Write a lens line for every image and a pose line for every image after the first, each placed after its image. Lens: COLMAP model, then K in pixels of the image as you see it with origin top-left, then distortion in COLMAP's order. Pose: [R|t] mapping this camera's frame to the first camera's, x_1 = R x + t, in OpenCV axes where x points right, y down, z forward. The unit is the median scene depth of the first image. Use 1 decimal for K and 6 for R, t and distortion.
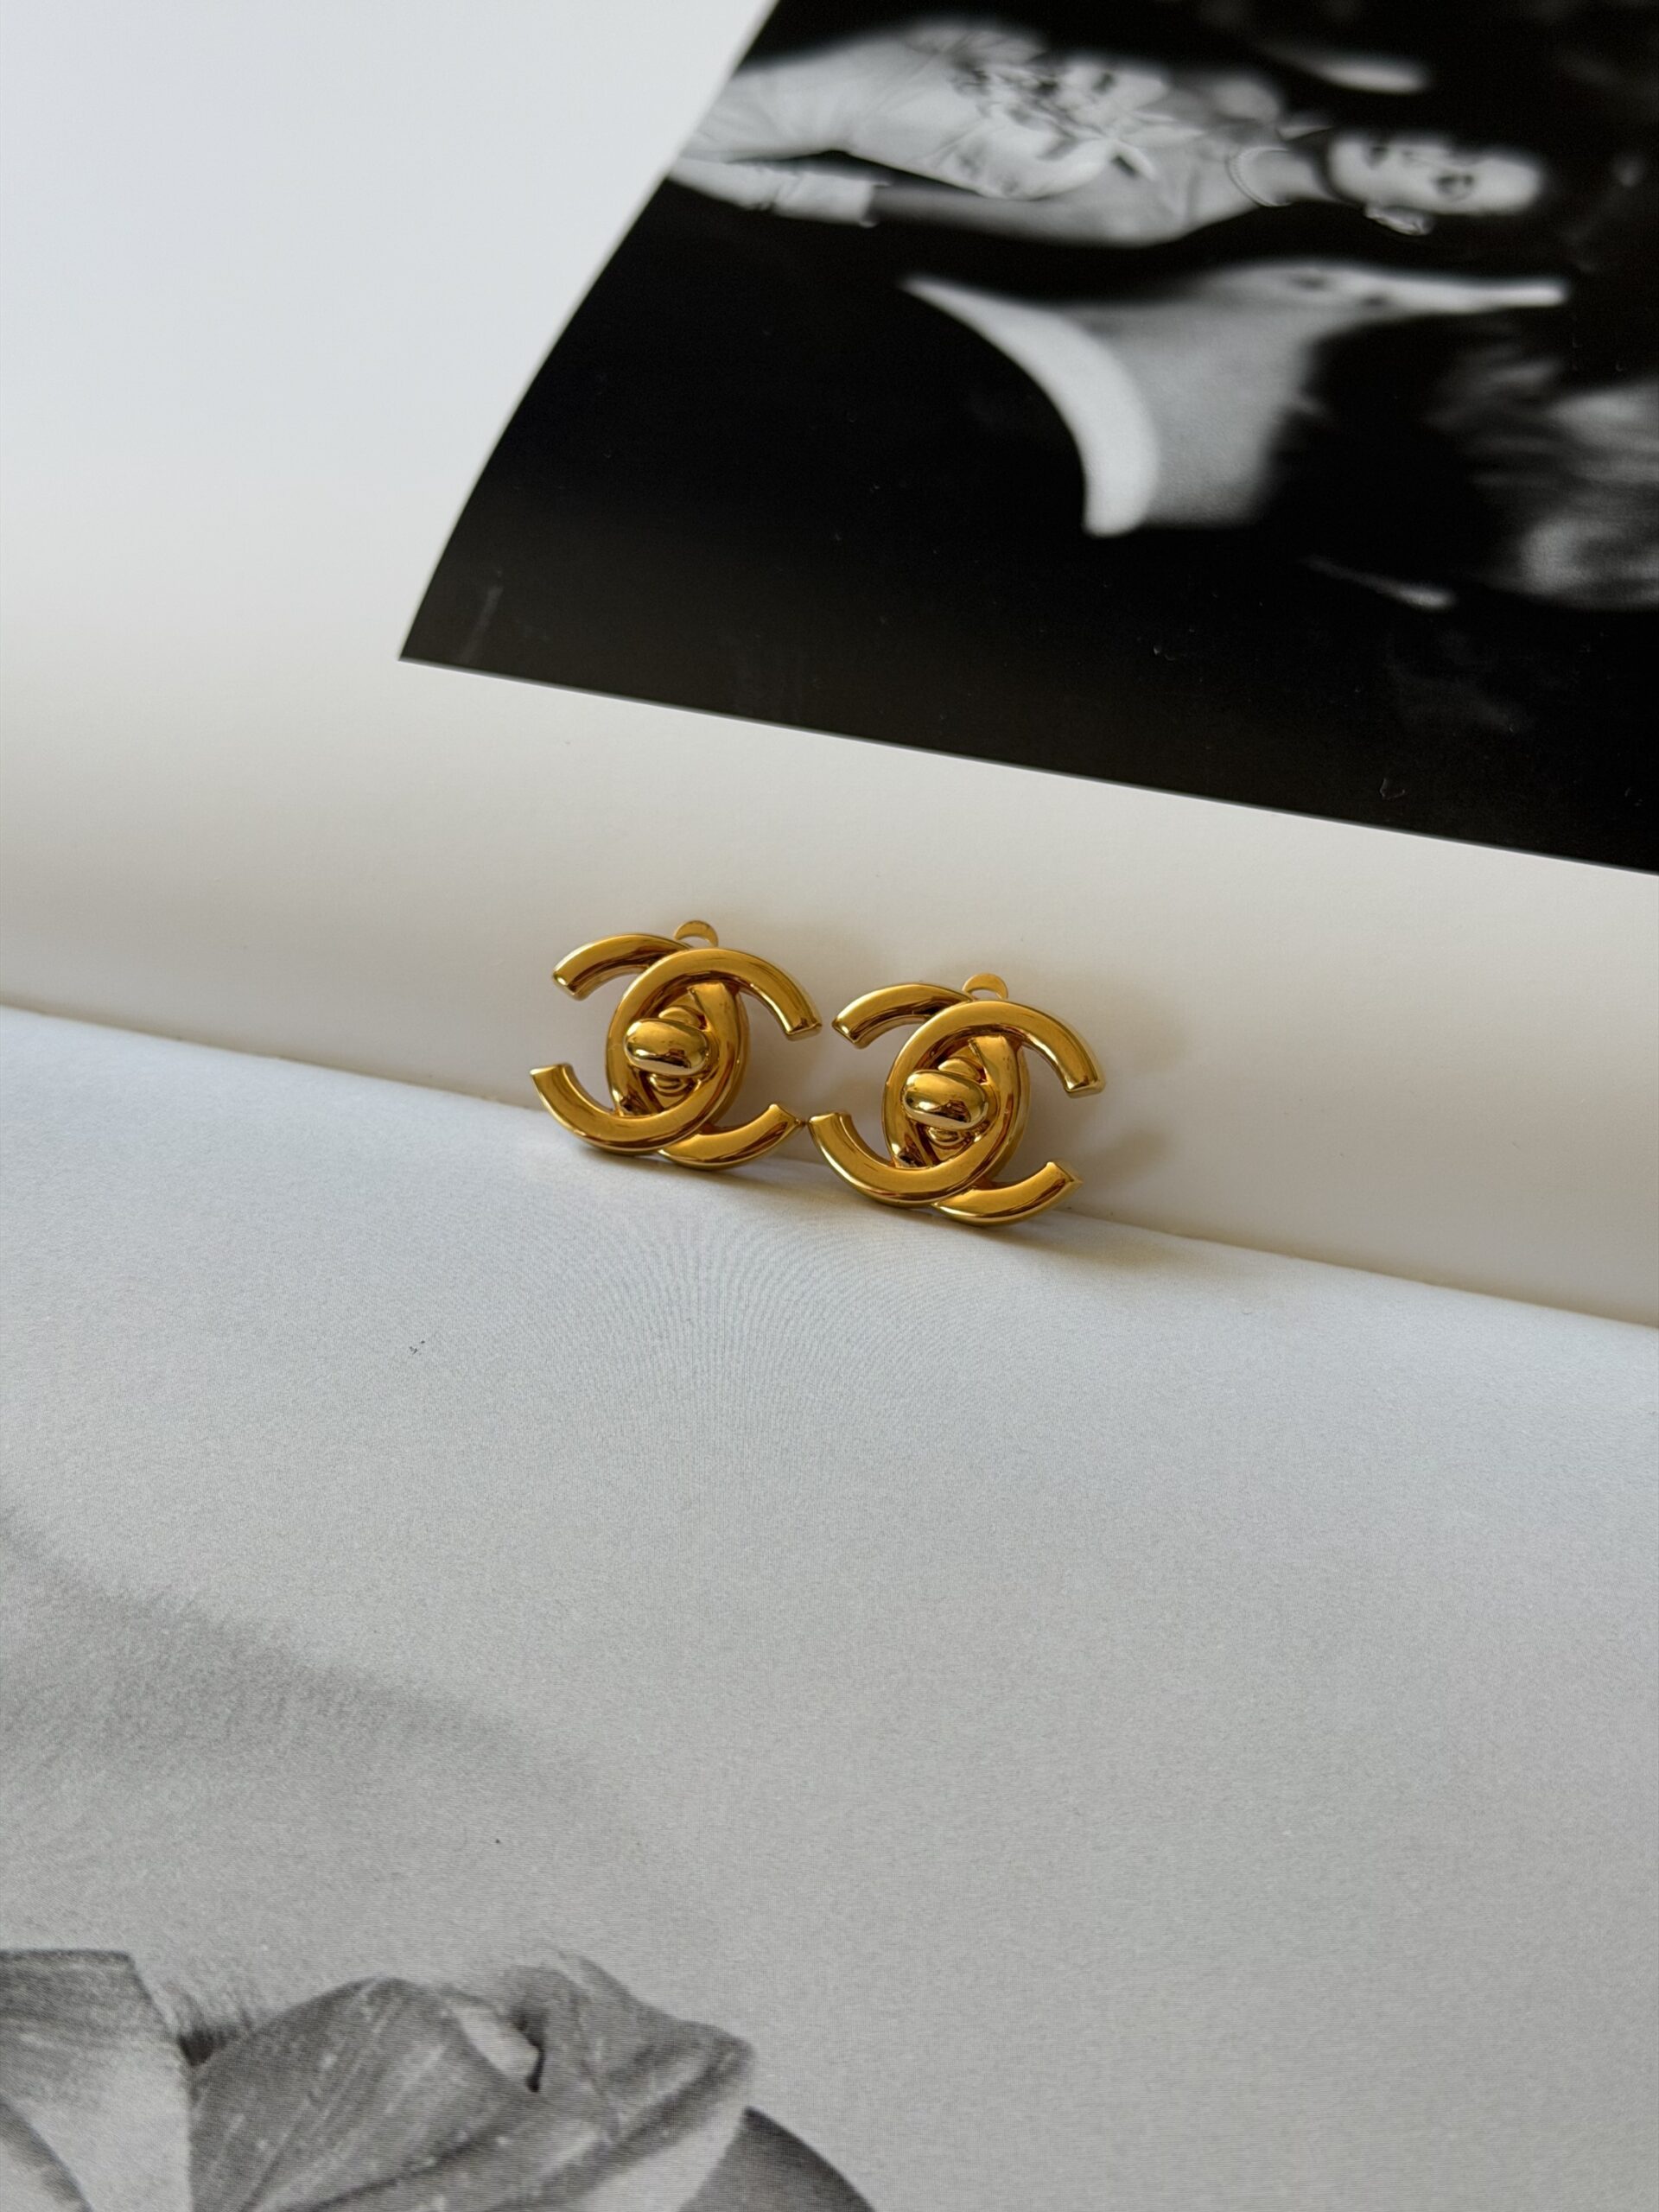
lens RADIAL K [[3328.1, 0, 787.1], [0, 3328.1, 1096.4], [0, 0, 1]] dist [0.062890, 0.000000]
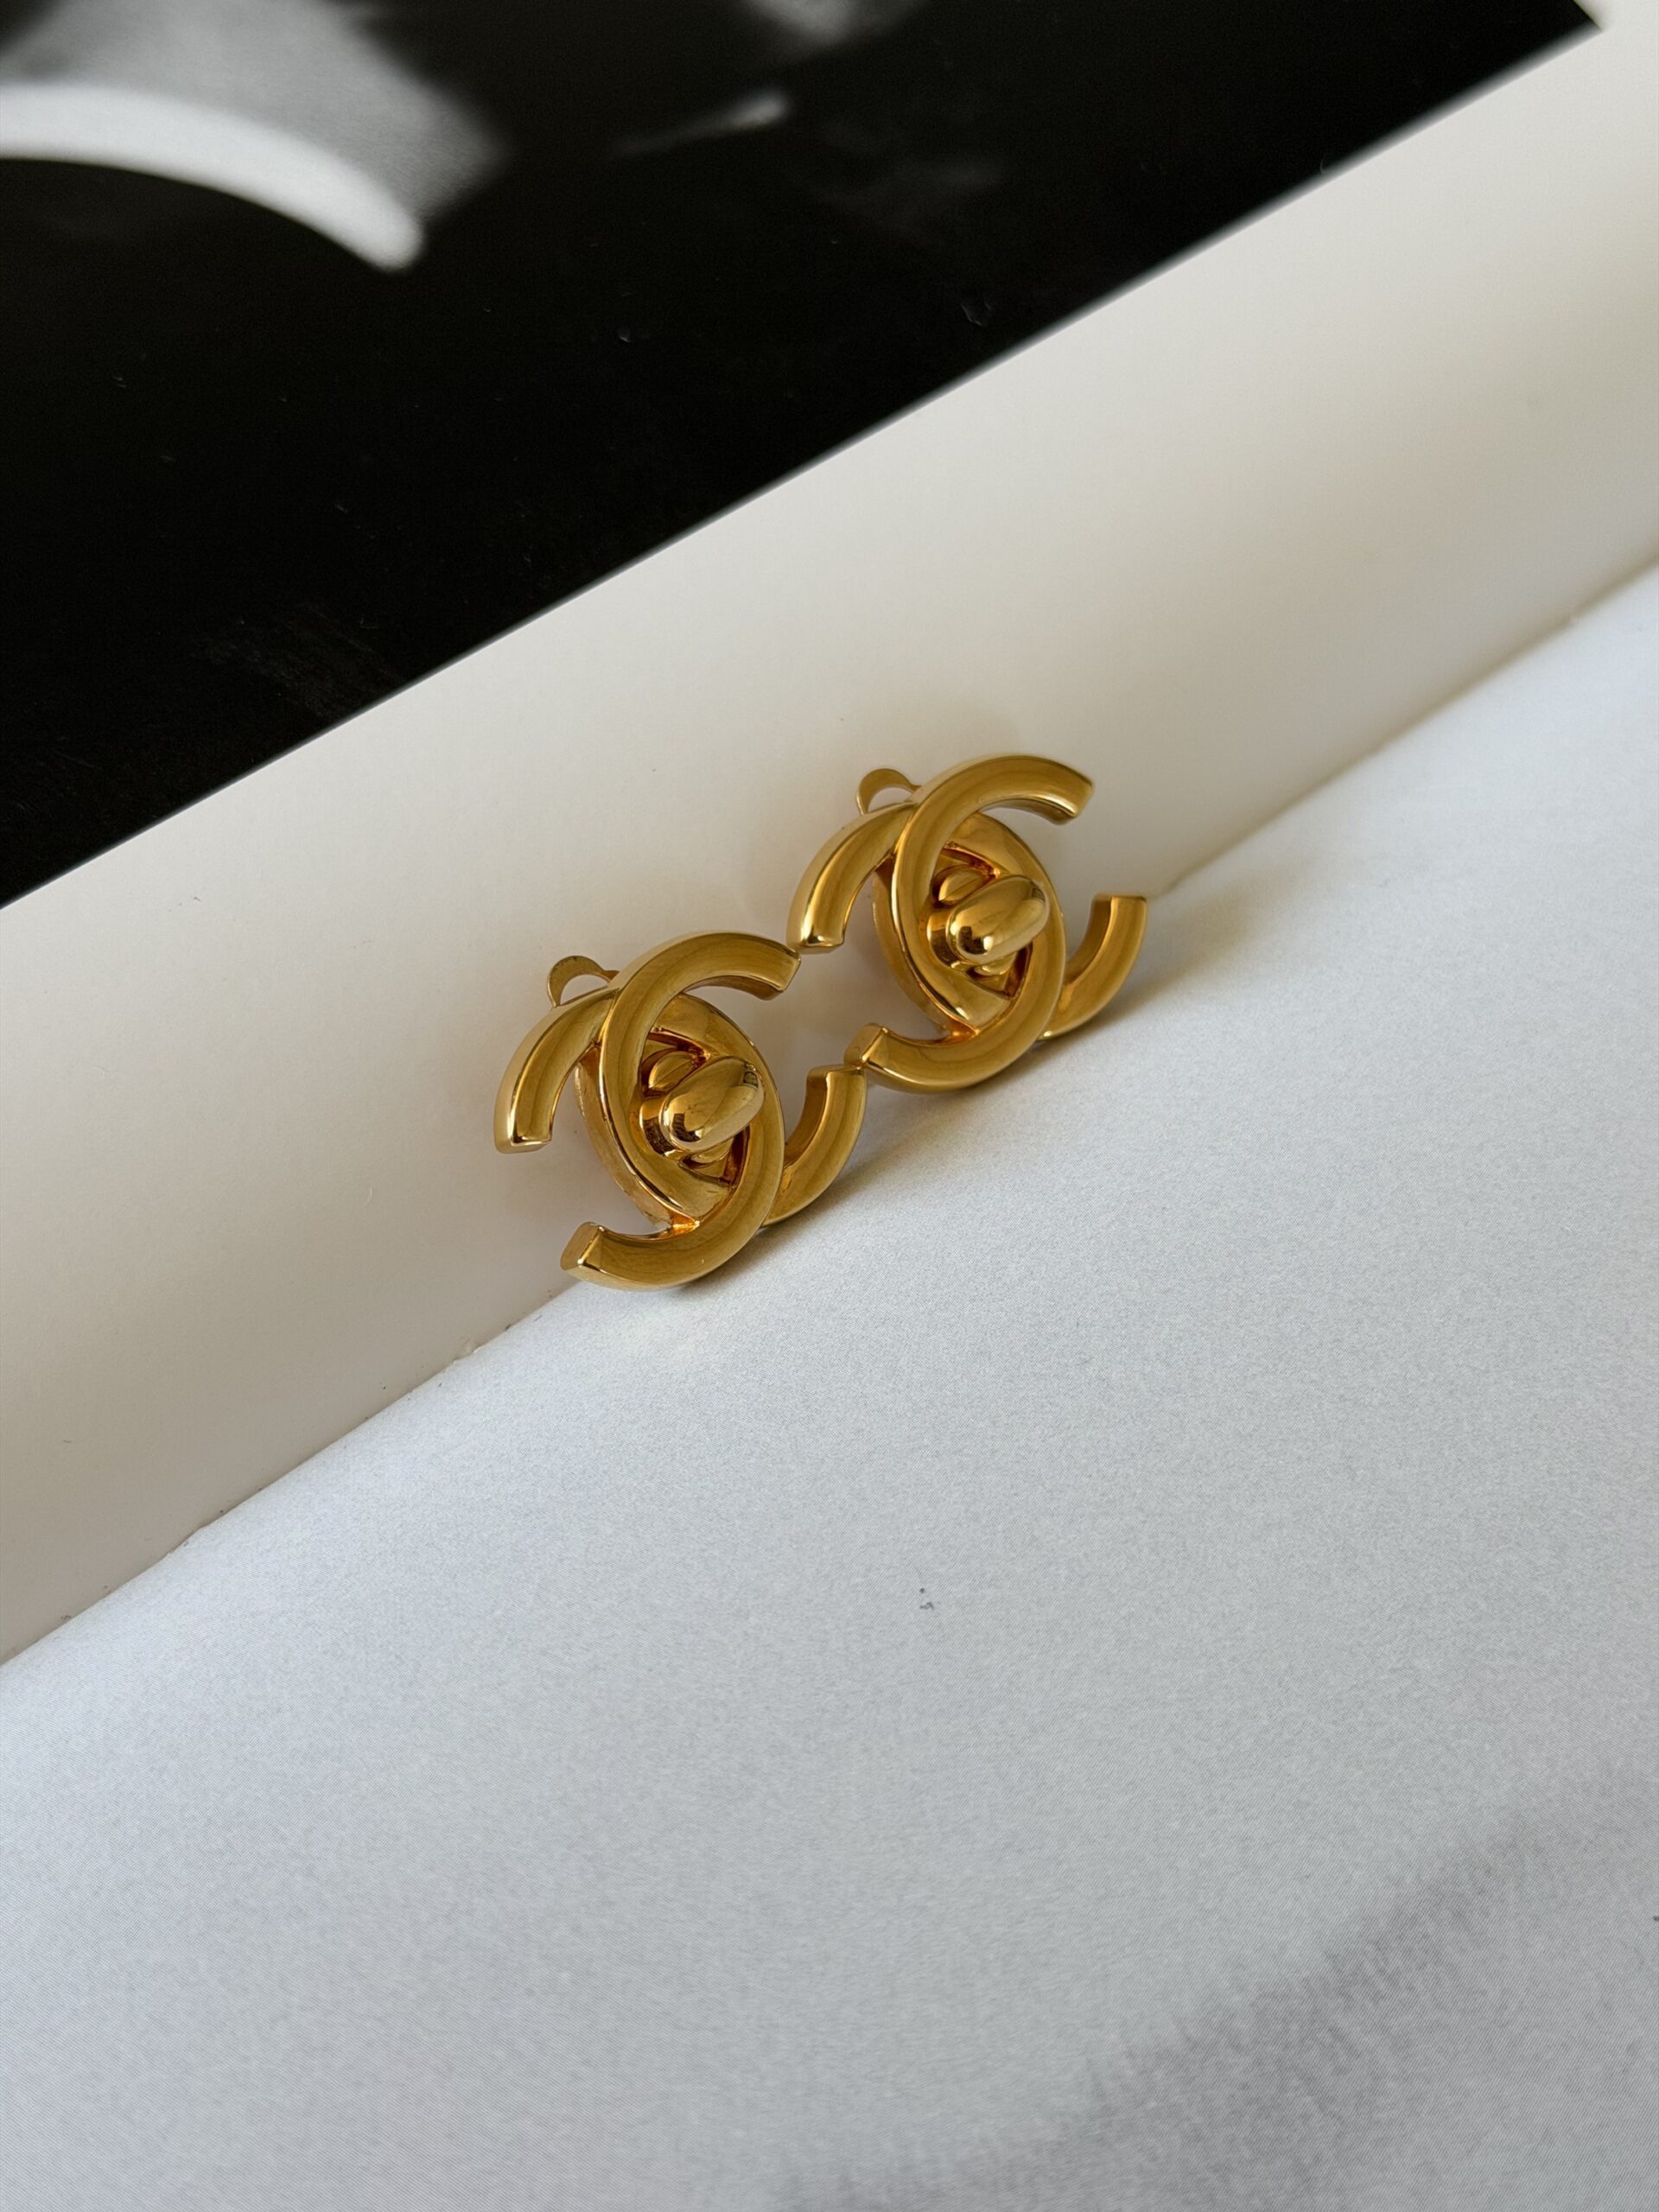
lens RADIAL K [[3328.1, 0, 837.3], [0, 3328.1, 1163.2], [0, 0, 1]] dist [0.062890, 0.000000]
pose [[0.569302, -0.647428, 0.506687, -0.456905], [0.575386, 0.753983, 0.316924, -0.251925], [-0.587219, 0.111115, 0.801765, 0.459528]]
